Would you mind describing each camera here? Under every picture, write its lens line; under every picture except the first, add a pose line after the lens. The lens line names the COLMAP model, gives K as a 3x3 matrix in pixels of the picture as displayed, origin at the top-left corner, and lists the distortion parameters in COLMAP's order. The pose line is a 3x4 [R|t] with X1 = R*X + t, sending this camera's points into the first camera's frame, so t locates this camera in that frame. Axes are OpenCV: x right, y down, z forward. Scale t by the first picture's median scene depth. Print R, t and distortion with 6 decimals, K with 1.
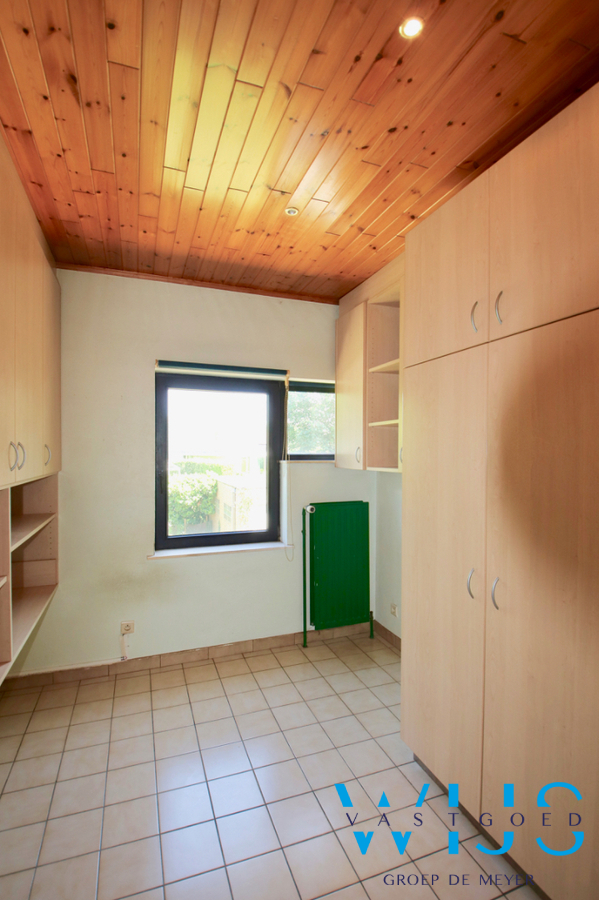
lens RADIAL K [[426.5, 0, 300.8], [0, 426.5, 457.5], [0, 0, 1]] dist [-0.003144, -0.008948]
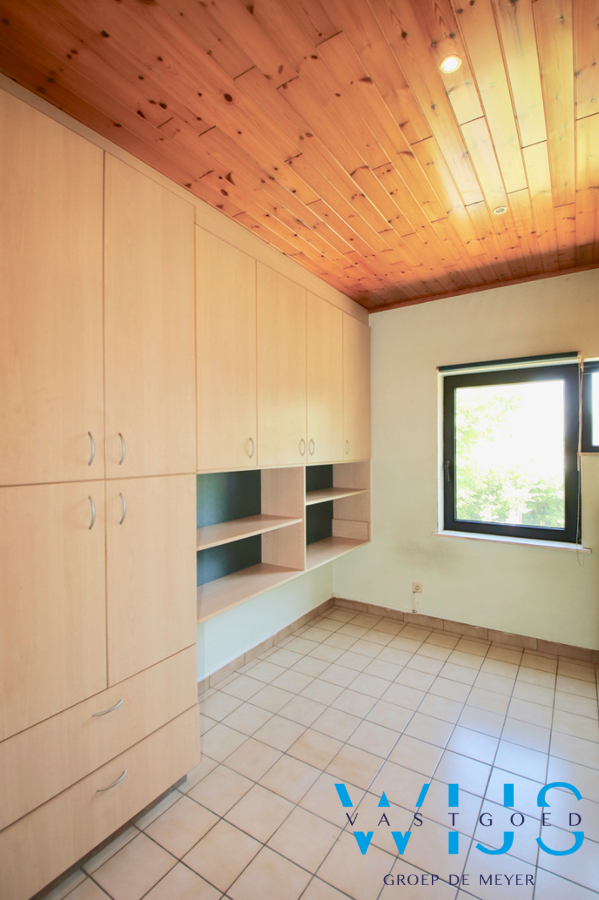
lens RADIAL K [[426.5, 0, 303.8], [0, 426.5, 447.0], [0, 0, 1]] dist [-0.003144, -0.008948]
pose [[0.588416, -0.010867, -0.808485, 0.399549], [-0.001857, 0.999889, -0.014792, 0.012582], [0.808556, 0.010205, 0.588331, 0.007081]]
